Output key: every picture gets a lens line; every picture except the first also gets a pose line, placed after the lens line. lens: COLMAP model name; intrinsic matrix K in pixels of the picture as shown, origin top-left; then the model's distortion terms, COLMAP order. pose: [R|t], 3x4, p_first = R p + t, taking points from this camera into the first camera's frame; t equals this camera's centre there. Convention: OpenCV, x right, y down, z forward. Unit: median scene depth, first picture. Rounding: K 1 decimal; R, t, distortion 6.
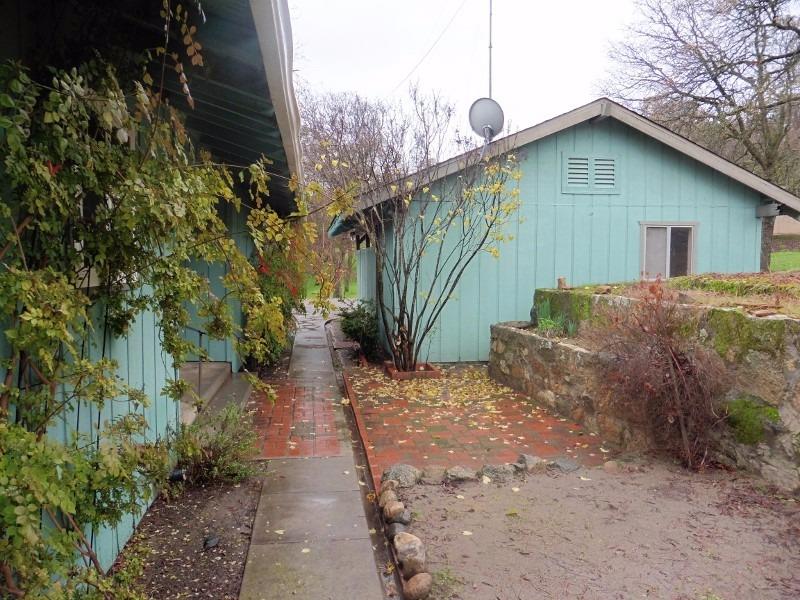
lens RADIAL K [[575.4, 0, 400.0], [0, 575.4, 300.0], [0, 0, 1]] dist [-0.059576, 0.042904]
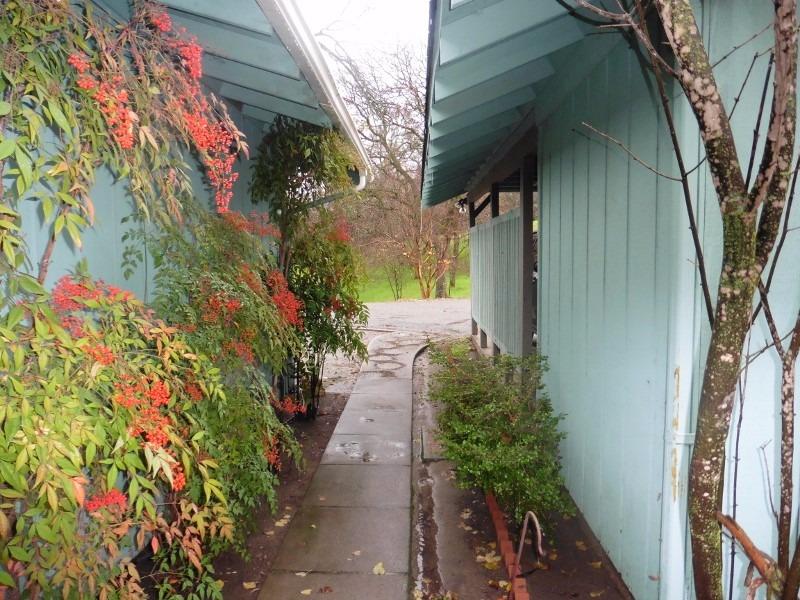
lens RADIAL K [[575.4, 0, 400.0], [0, 575.4, 300.0], [0, 0, 1]] dist [-0.059576, 0.042904]
pose [[0.983432, 0.000922, -0.181277, -0.037434], [0.002382, 0.999835, 0.018008, -0.021789], [0.181264, -0.018141, 0.983267, 0.384124]]
